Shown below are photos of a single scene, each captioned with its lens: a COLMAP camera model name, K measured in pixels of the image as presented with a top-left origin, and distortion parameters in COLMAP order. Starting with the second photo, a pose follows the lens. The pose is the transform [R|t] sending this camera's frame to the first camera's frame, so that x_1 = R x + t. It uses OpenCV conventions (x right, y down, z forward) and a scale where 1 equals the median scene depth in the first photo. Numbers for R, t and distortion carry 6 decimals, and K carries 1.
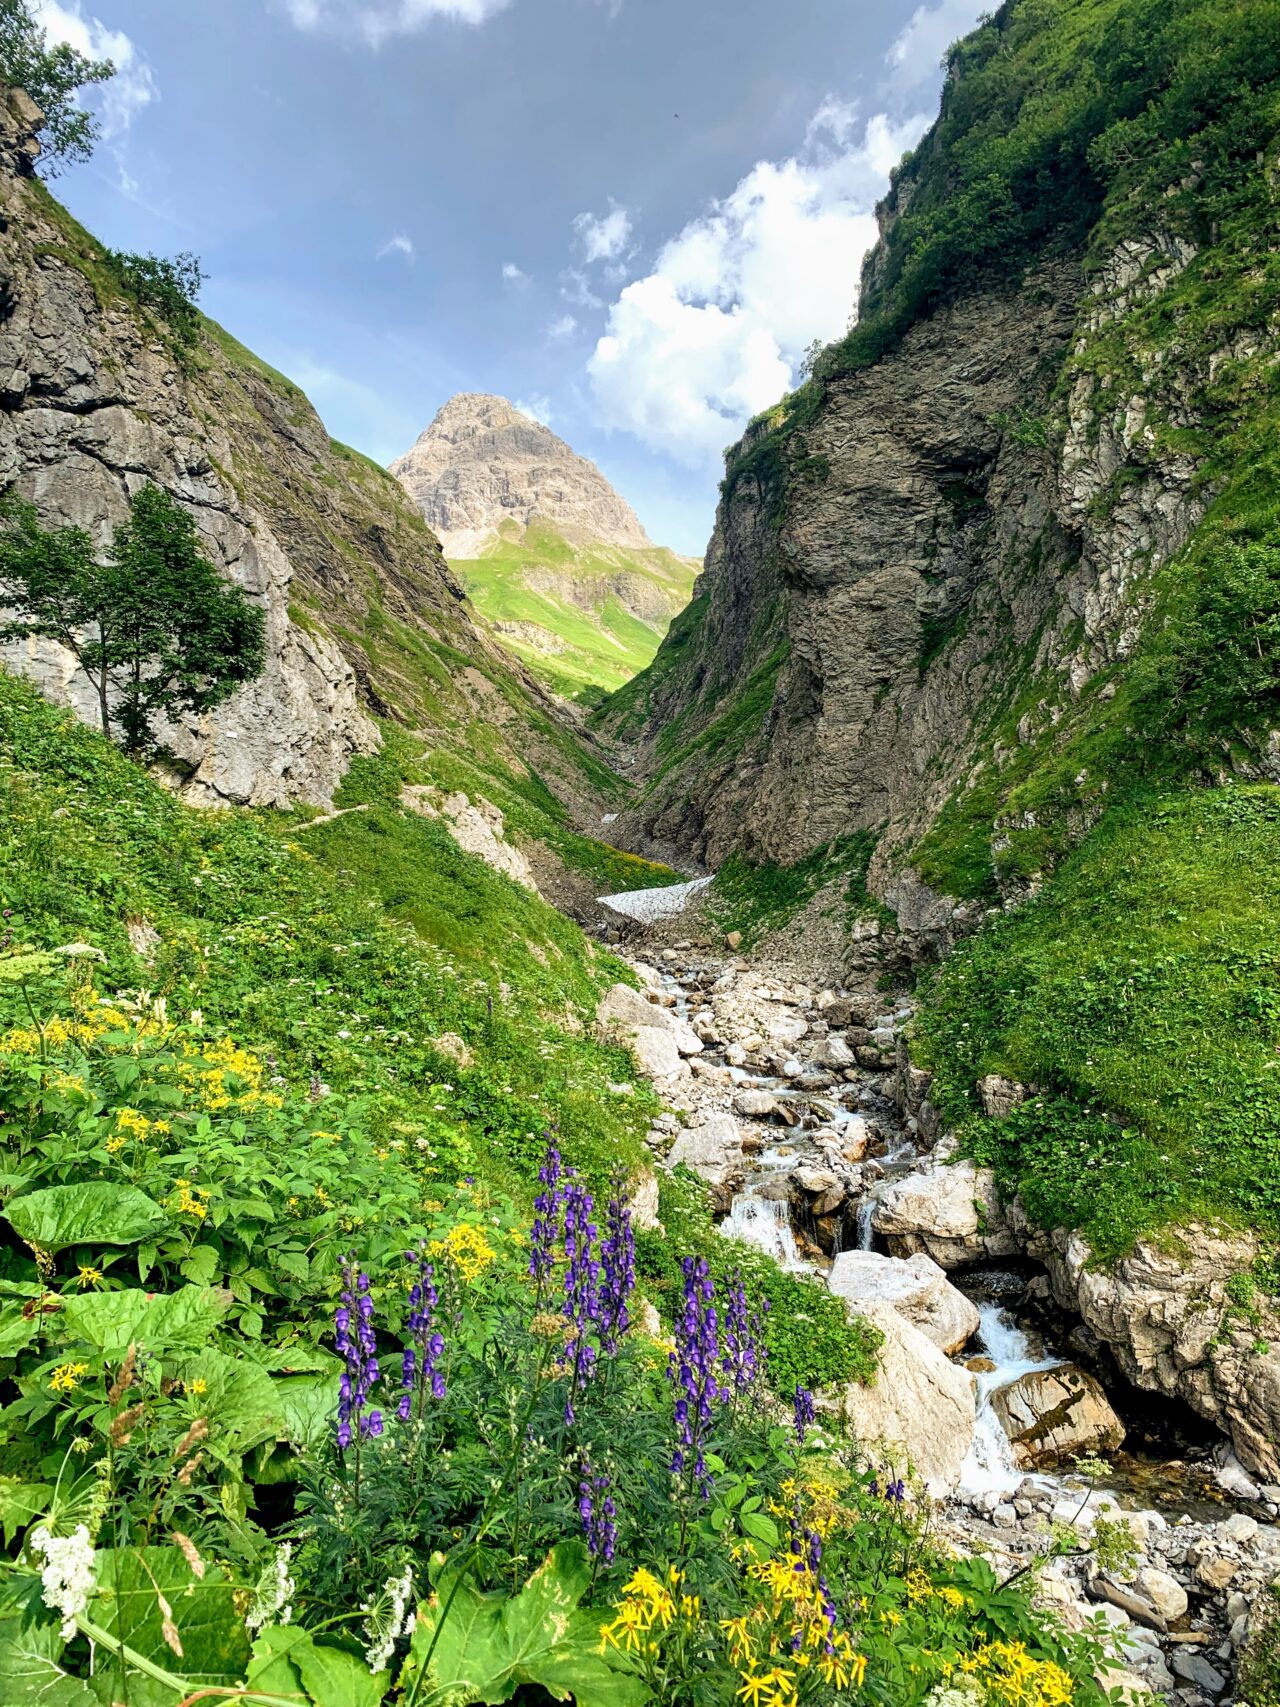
lens RADIAL K [[1332.6, 0, 621.5], [0, 1332.6, 865.8], [0, 0, 1]] dist [0.028172, -0.021873]
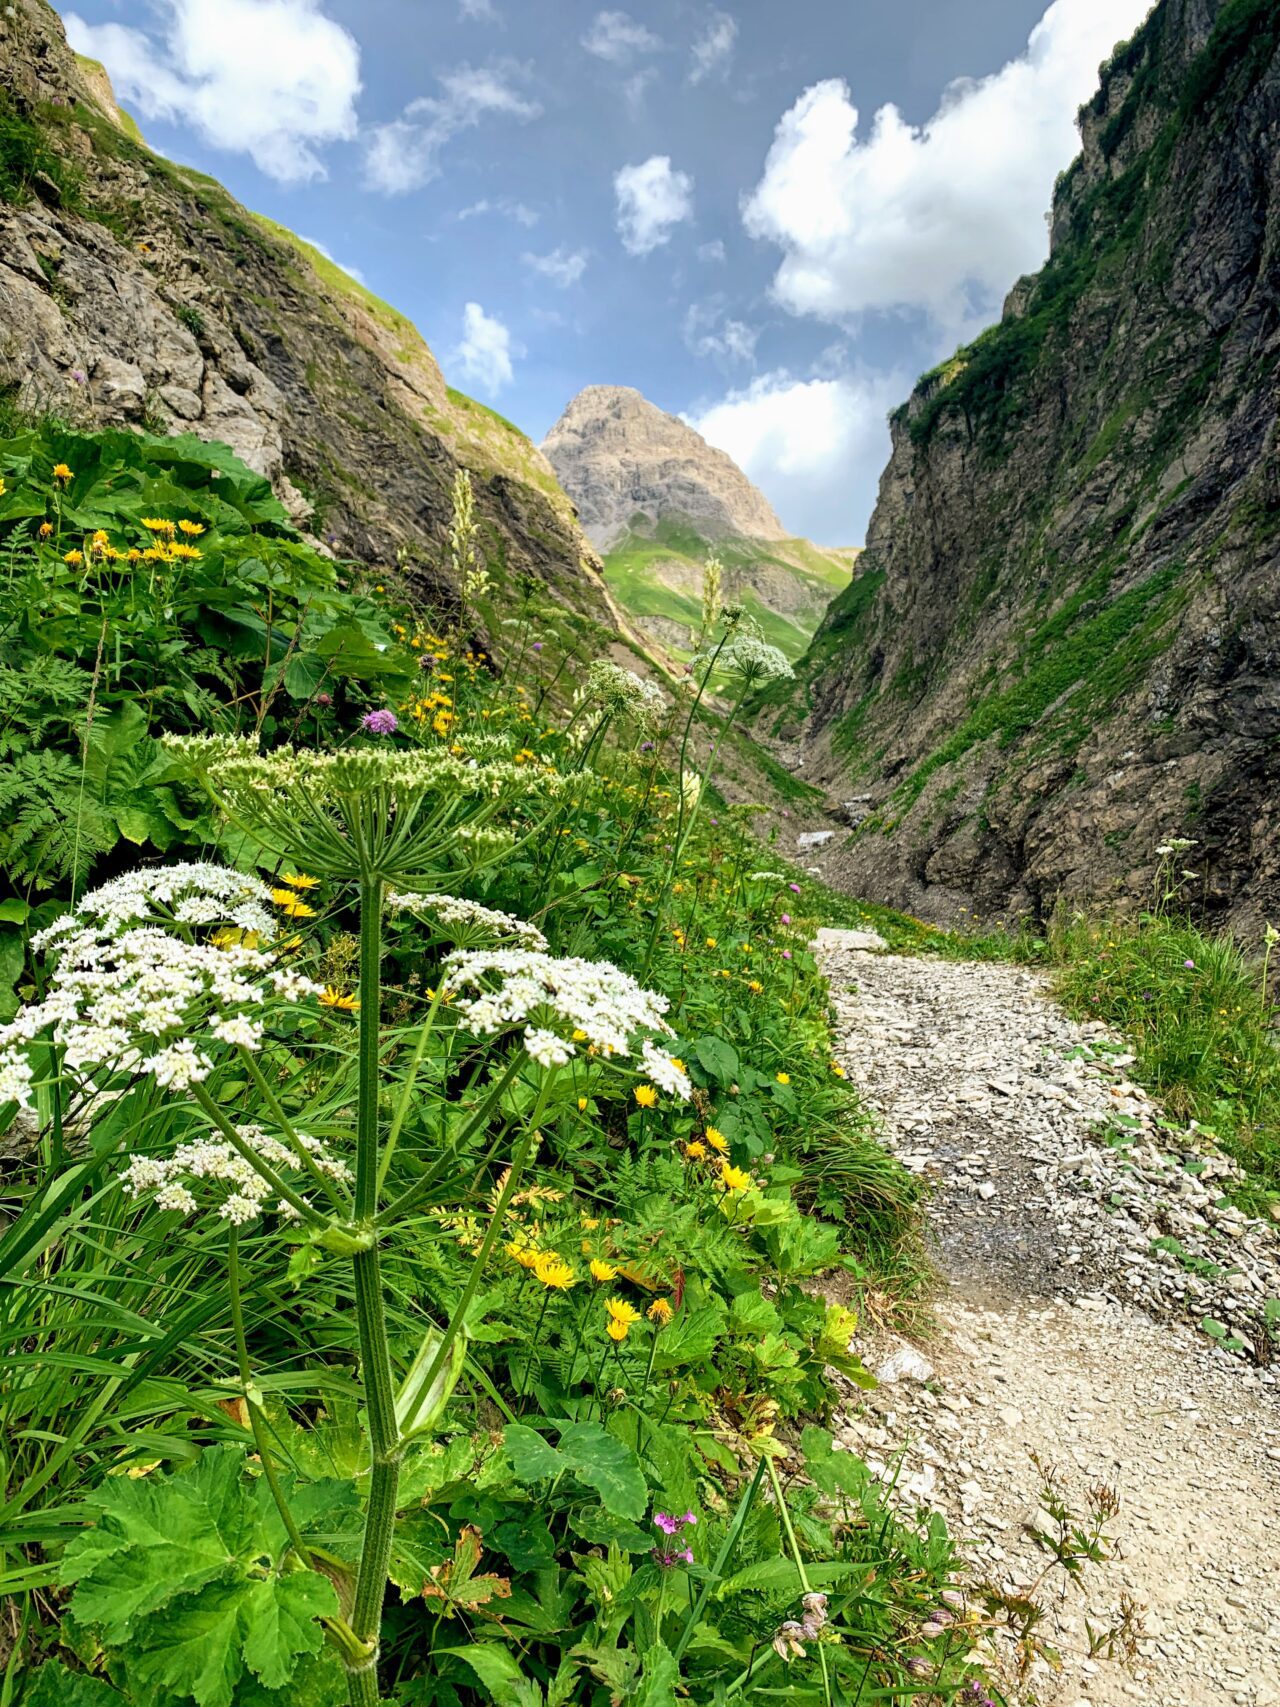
lens RADIAL K [[1332.6, 0, 636.4], [0, 1332.6, 855.8], [0, 0, 1]] dist [0.028172, -0.021873]
pose [[0.996479, -0.001469, -0.083828, -0.018763], [0.000749, 0.999963, -0.008622, -0.008929], [0.083838, 0.008528, 0.996443, 0.115698]]
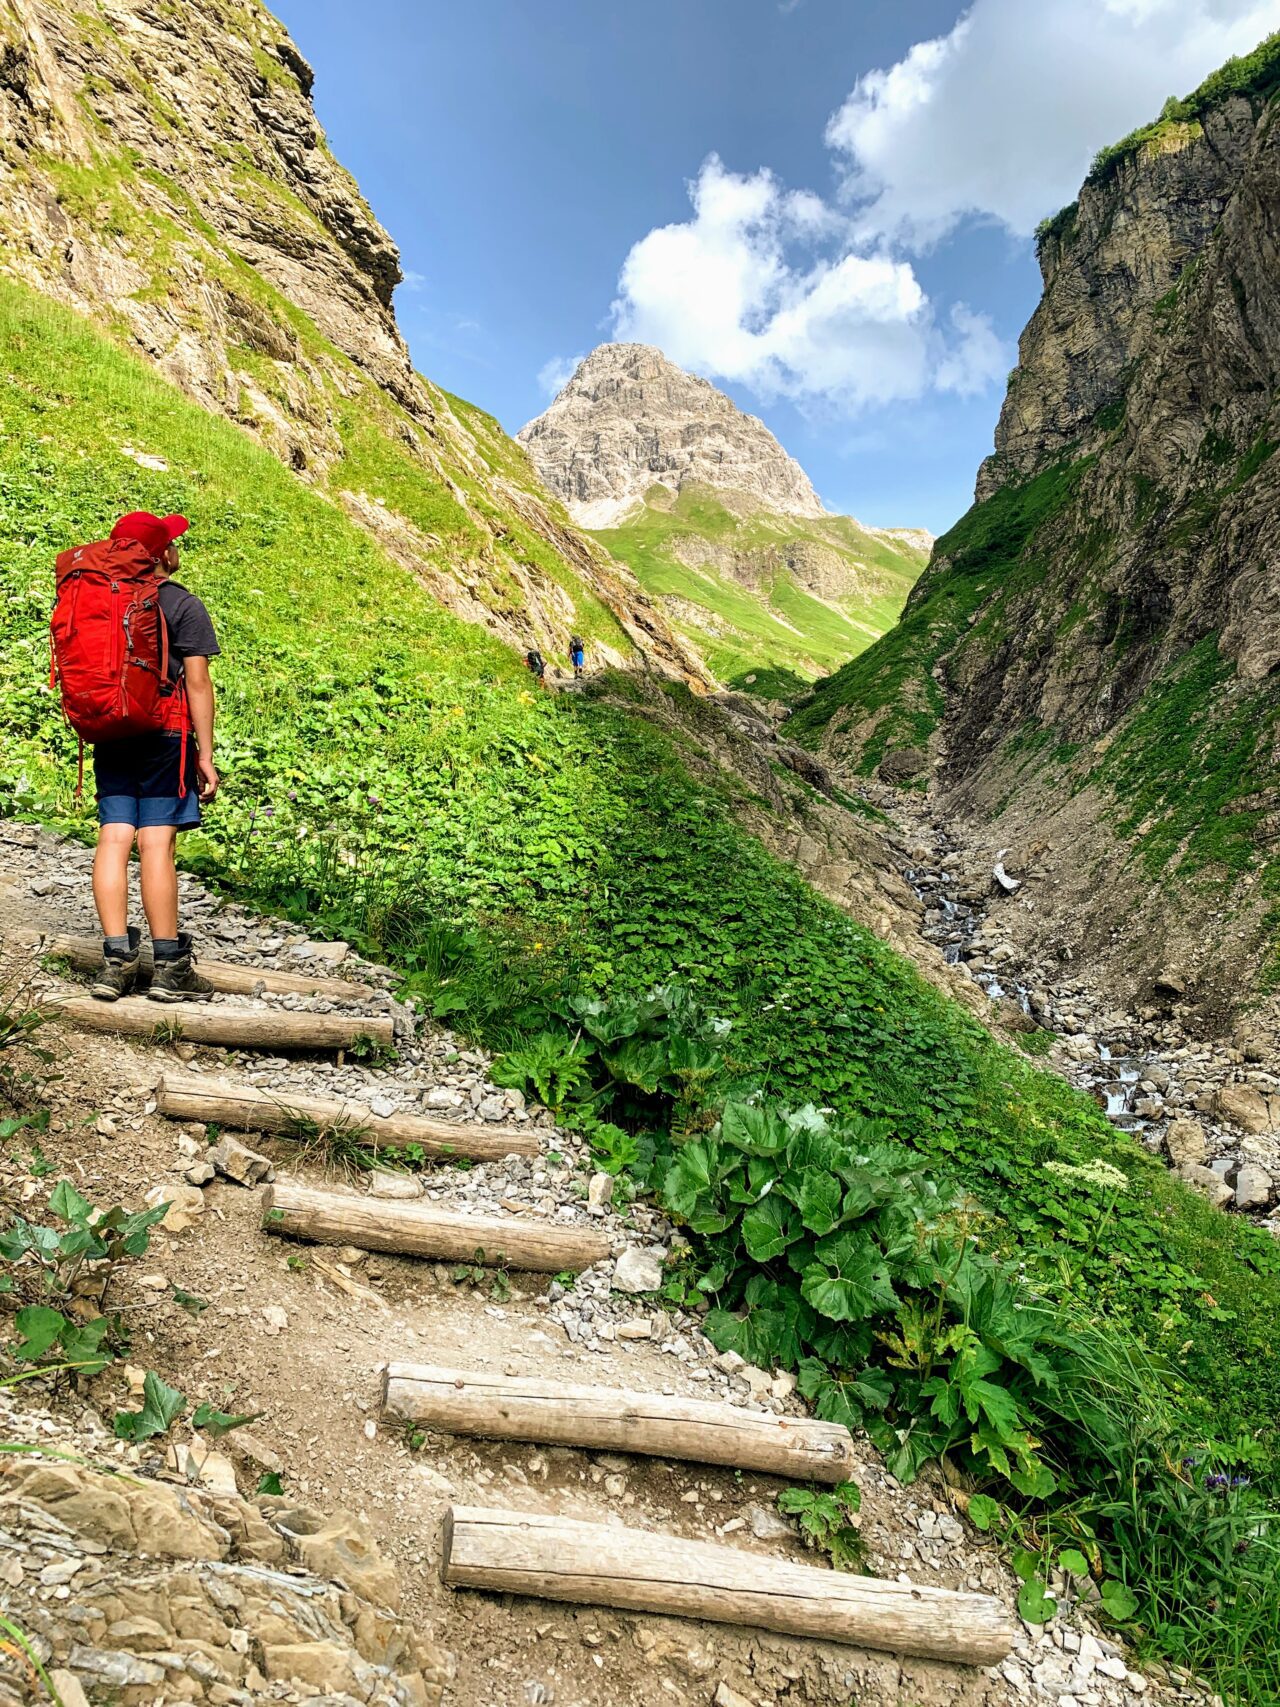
lens RADIAL K [[1332.6, 0, 636.5], [0, 1332.6, 852.1], [0, 0, 1]] dist [0.028172, -0.021873]
pose [[0.994726, 0.013781, -0.101636, -0.029694], [-0.015328, 0.999778, -0.014453, -0.057886], [0.101415, 0.015935, 0.994717, 0.530408]]
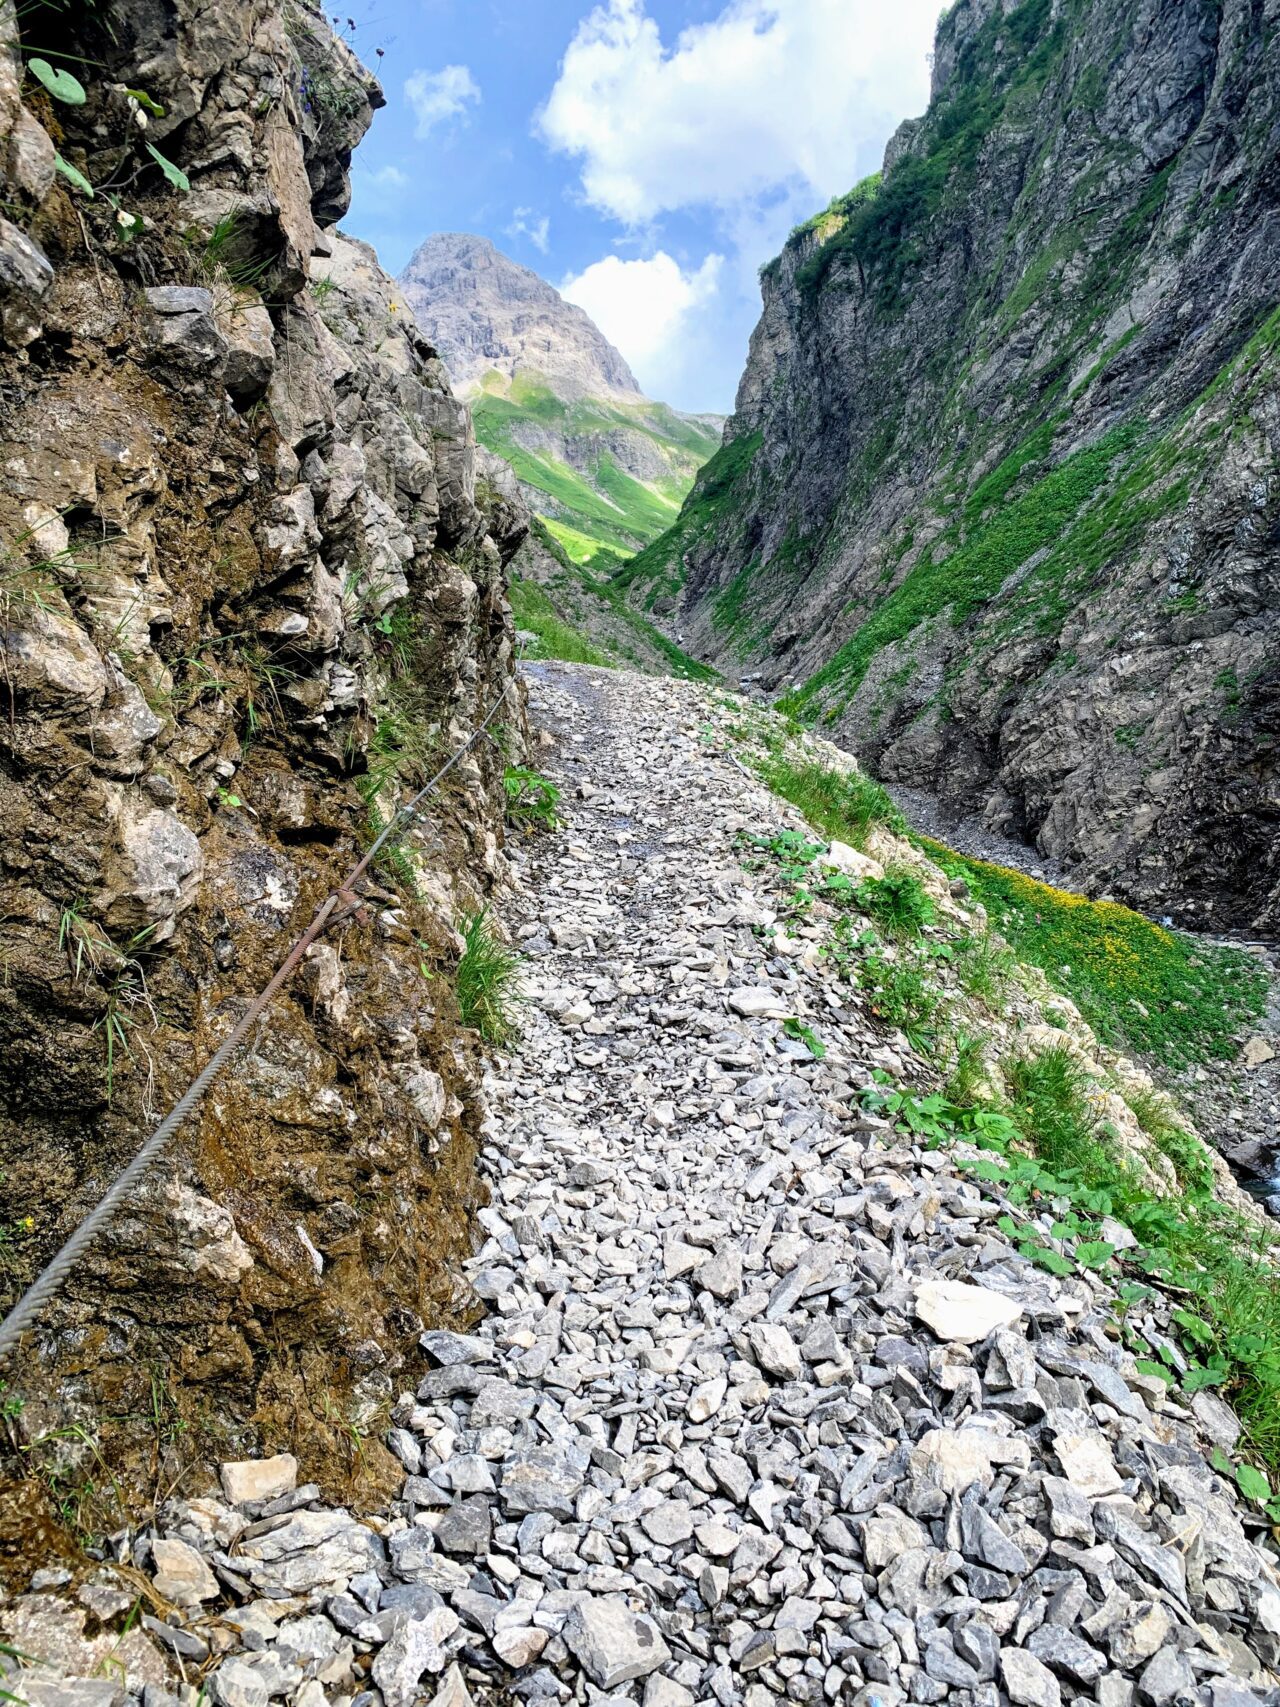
lens RADIAL K [[1332.6, 0, 644.3], [0, 1332.6, 849.8], [0, 0, 1]] dist [0.028172, -0.021873]
pose [[0.999527, -0.006160, 0.030134, -0.028597], [0.003710, 0.996732, 0.080693, -0.011687], [-0.030532, -0.080543, 0.996283, 0.143258]]
